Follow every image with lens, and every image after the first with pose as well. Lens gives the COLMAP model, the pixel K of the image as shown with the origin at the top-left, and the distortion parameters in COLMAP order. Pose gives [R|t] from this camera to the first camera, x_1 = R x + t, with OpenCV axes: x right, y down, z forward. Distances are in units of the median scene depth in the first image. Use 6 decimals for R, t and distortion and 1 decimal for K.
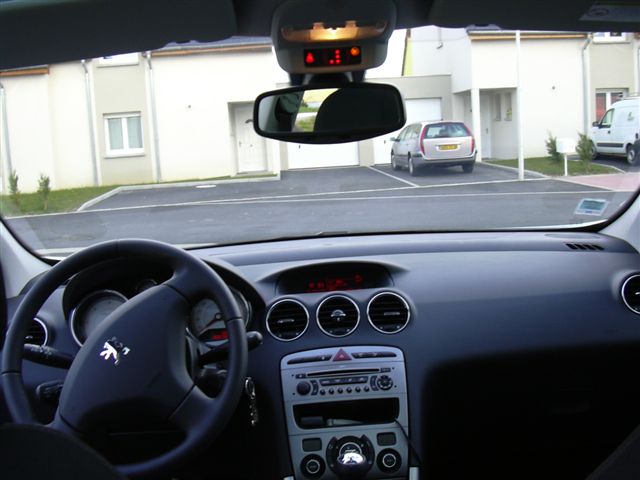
lens RADIAL K [[740.8, 0, 320.0], [0, 740.8, 240.0], [0, 0, 1]] dist [-0.150983, 0.011327]
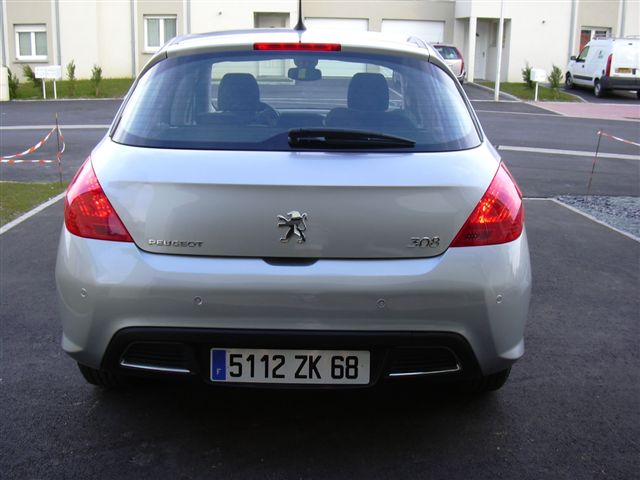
lens RADIAL K [[740.8, 0, 320.0], [0, 740.8, 240.0], [0, 0, 1]] dist [-0.150983, 0.011327]
pose [[0.996804, 0.079779, -0.004022, 0.010631], [-0.078643, 0.988948, 0.125683, 0.013128], [0.014004, -0.124965, 0.992062, -0.183439]]
